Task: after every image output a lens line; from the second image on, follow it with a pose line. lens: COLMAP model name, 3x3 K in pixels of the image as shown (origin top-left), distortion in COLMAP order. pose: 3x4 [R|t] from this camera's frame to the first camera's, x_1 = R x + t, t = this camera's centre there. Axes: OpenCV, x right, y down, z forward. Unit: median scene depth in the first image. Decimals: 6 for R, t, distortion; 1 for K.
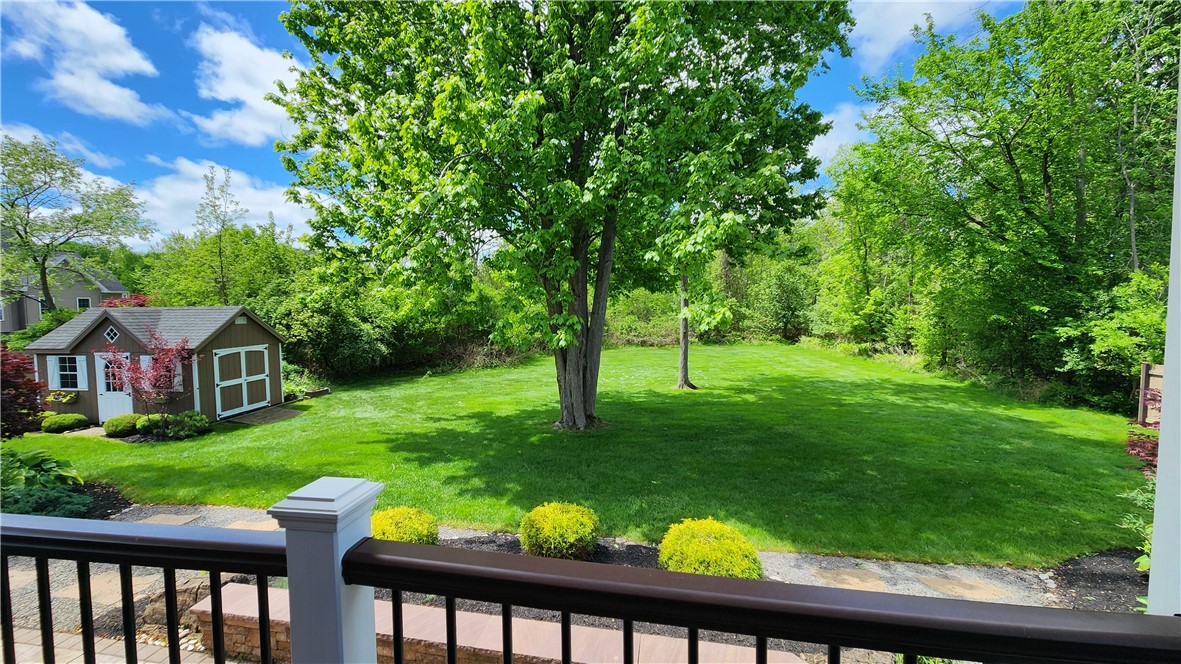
lens RADIAL K [[471.0, 0, 591.2], [0, 471.0, 334.2], [0, 0, 1]] dist [-0.003102, -0.000371]
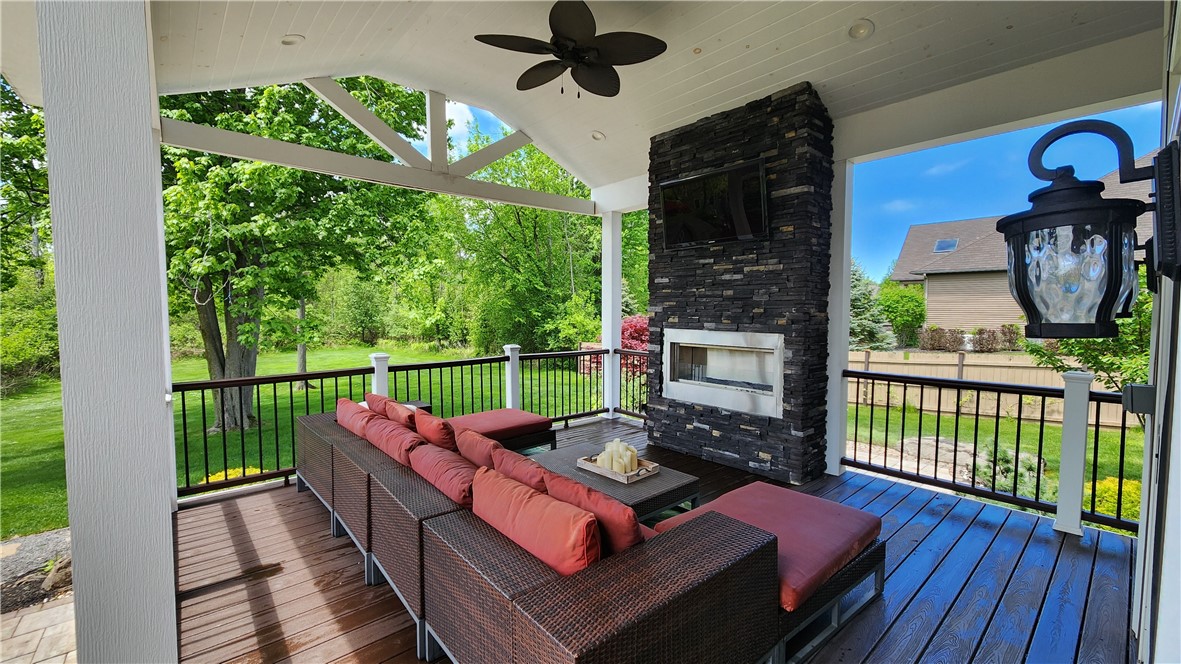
lens RADIAL K [[471.0, 0, 584.8], [0, 471.0, 336.4], [0, 0, 1]] dist [-0.003102, -0.000371]
pose [[0.630684, -0.038956, 0.775061, -0.197154], [0.045665, 0.998872, 0.013046, 0.009921], [-0.774695, 0.027165, 0.631751, -0.157565]]
